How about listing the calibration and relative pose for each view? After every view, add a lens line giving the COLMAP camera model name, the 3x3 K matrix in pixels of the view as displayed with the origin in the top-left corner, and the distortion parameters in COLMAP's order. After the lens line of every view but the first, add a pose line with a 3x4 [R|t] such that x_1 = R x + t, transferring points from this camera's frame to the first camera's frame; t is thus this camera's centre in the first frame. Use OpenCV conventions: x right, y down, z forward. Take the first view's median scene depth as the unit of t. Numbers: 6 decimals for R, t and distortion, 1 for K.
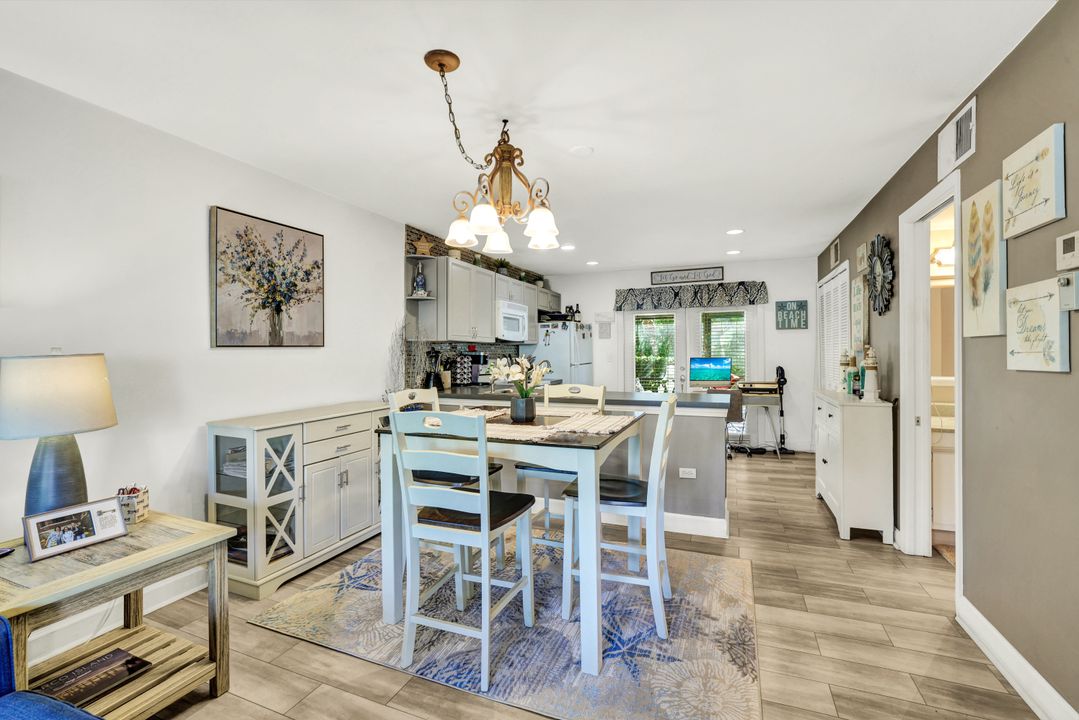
lens RADIAL K [[478.5, 0, 536.3], [0, 478.5, 347.5], [0, 0, 1]] dist [-0.032599, 0.000327]
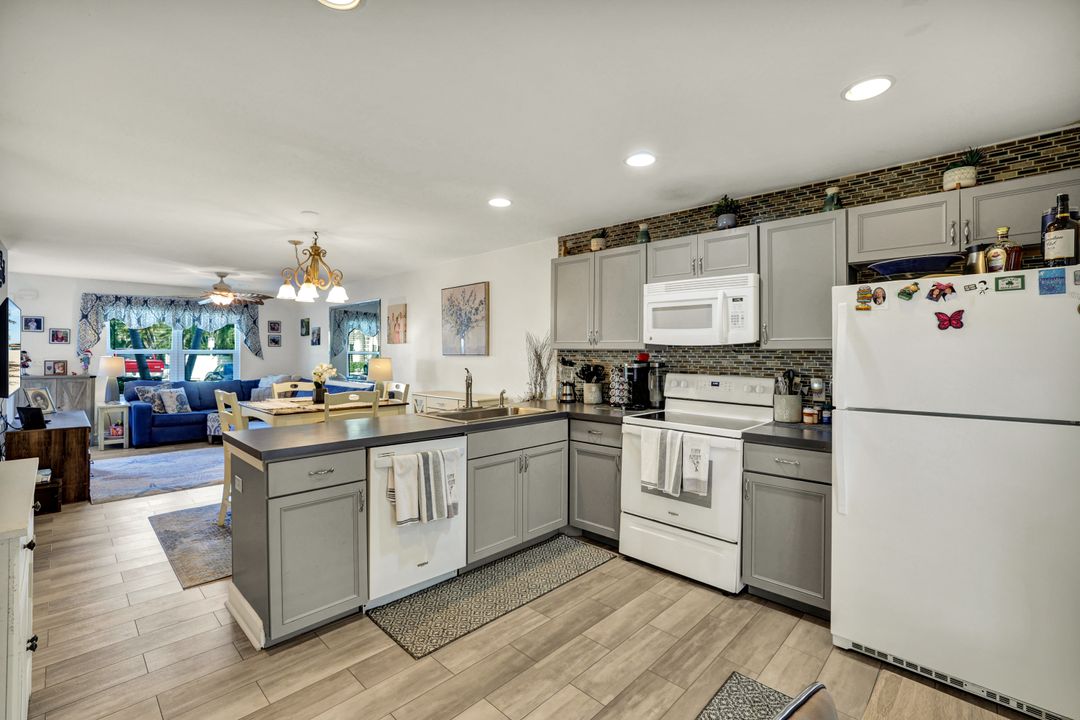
lens RADIAL K [[473.8, 0, 534.4], [0, 473.8, 351.1], [0, 0, 1]] dist [-0.041225, 0.015819]
pose [[-0.375718, 0.003628, -0.926727, 0.654556], [0.007691, 0.999970, 0.000796, -0.010988], [0.926702, -0.006828, -0.375735, 1.254279]]
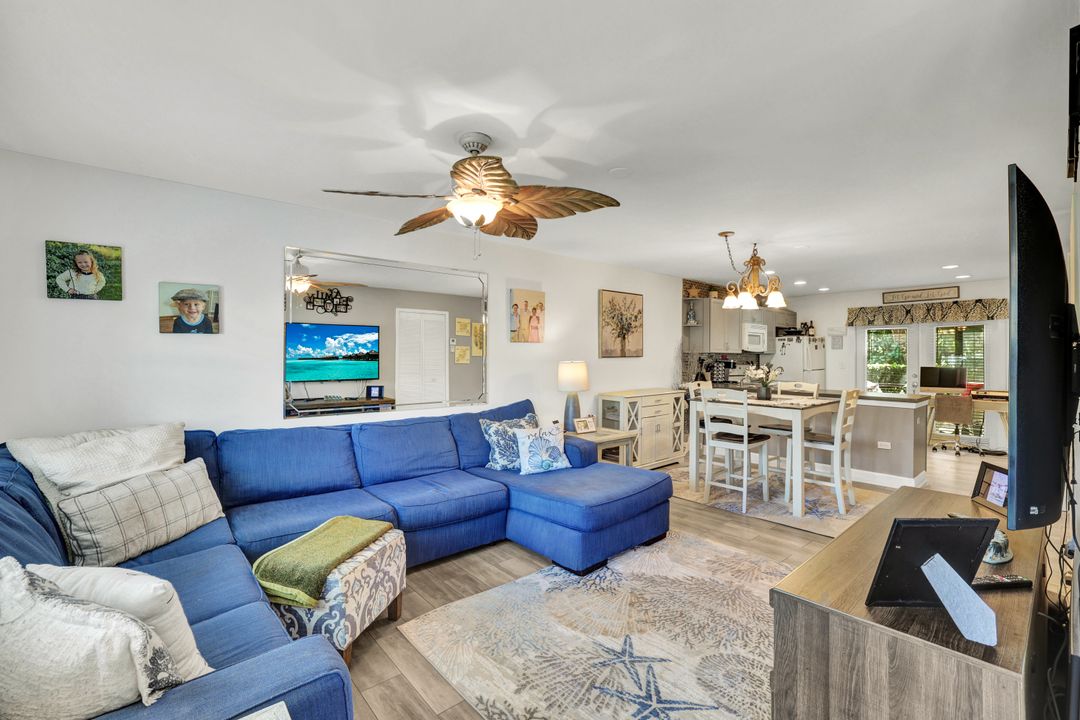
lens RADIAL K [[468.6, 0, 535.3], [0, 468.6, 350.3], [0, 0, 1]] dist [-0.052823, 0.021685]
pose [[0.886841, 0.007311, -0.462017, 0.007600], [-0.007106, 0.999972, 0.002184, -0.019973], [0.462020, 0.001346, 0.886869, -0.554918]]
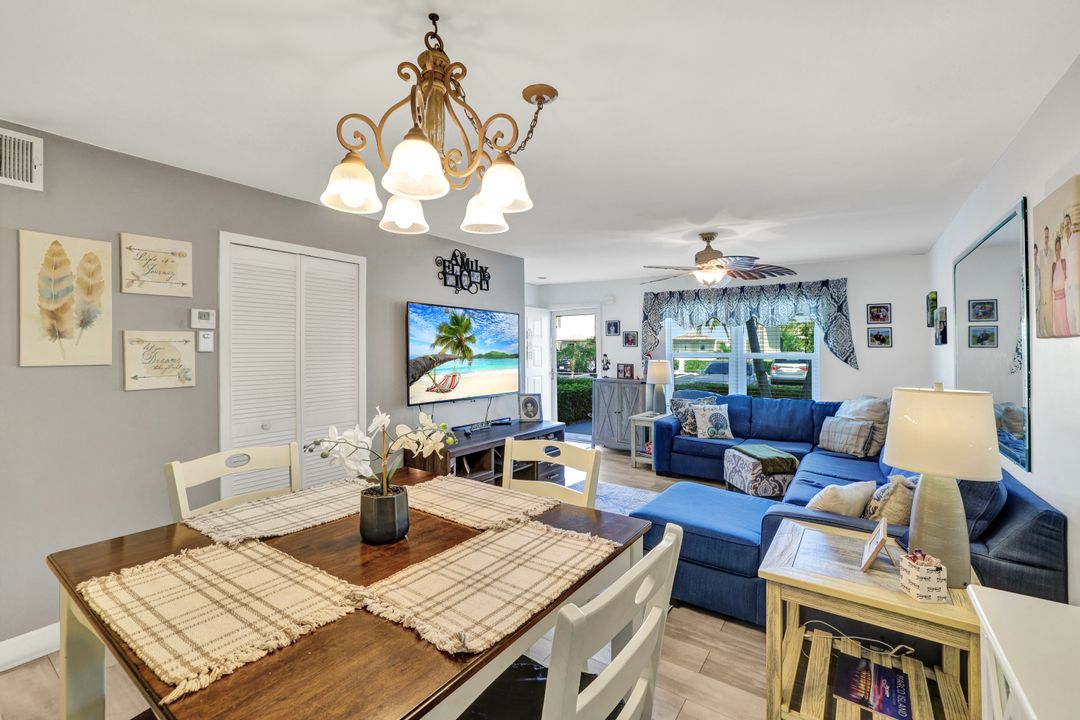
lens RADIAL K [[473.8, 0, 534.4], [0, 473.8, 351.1], [0, 0, 1]] dist [-0.041225, 0.015819]
pose [[-0.975340, 0.003232, 0.220684, -0.160302], [0.001698, 0.999973, -0.007139, -0.021499], [-0.220701, -0.006588, -0.975319, 0.811614]]
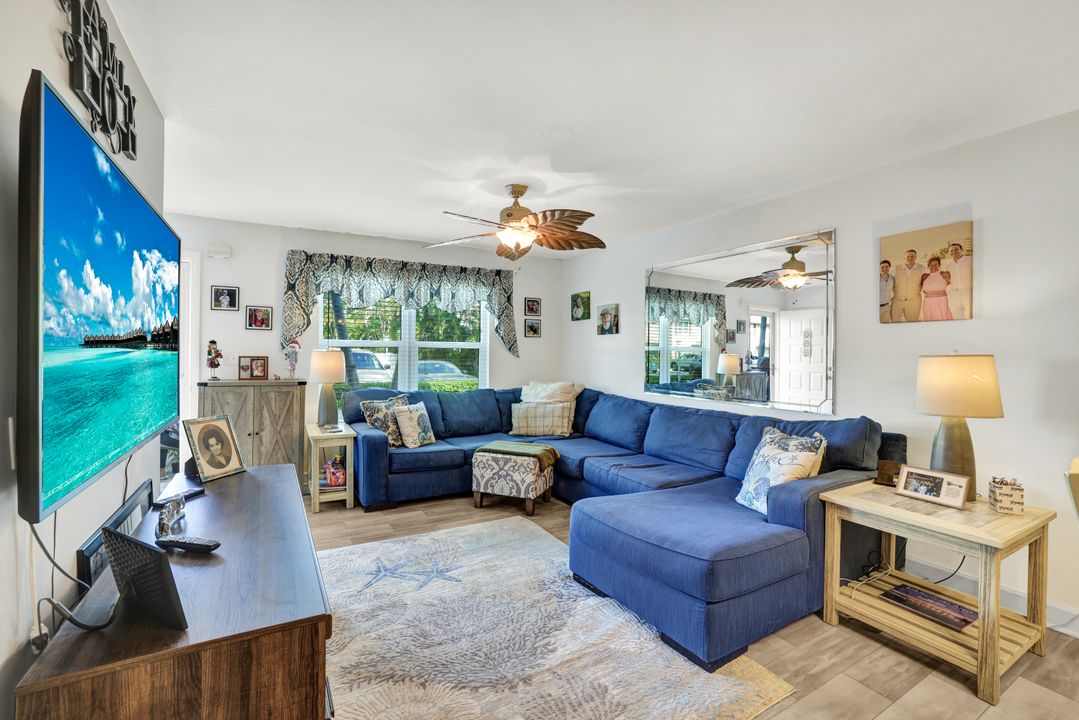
lens RADIAL K [[468.2, 0, 534.8], [0, 468.2, 350.3], [0, 0, 1]] dist [-0.052823, 0.021685]
pose [[-0.613039, 0.001616, -0.790051, 0.258896], [0.004160, 0.999991, -0.001183, -0.000500], [0.790041, -0.004012, -0.613040, 0.323760]]
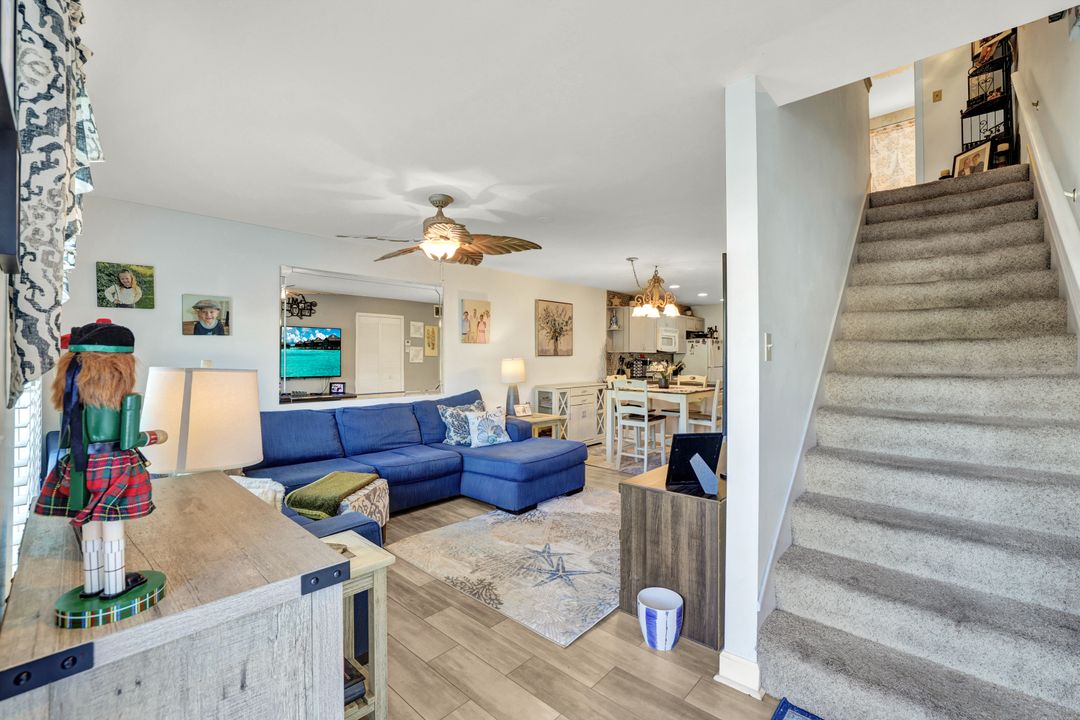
lens RADIAL K [[459.1, 0, 535.6], [0, 459.1, 354.0], [0, 0, 1]] dist [-0.042171, 0.000072]
pose [[0.934762, 0.008559, -0.355172, 0.099680], [-0.006999, 0.999959, 0.005677, -0.014398], [0.355206, -0.002821, 0.934784, -0.736716]]
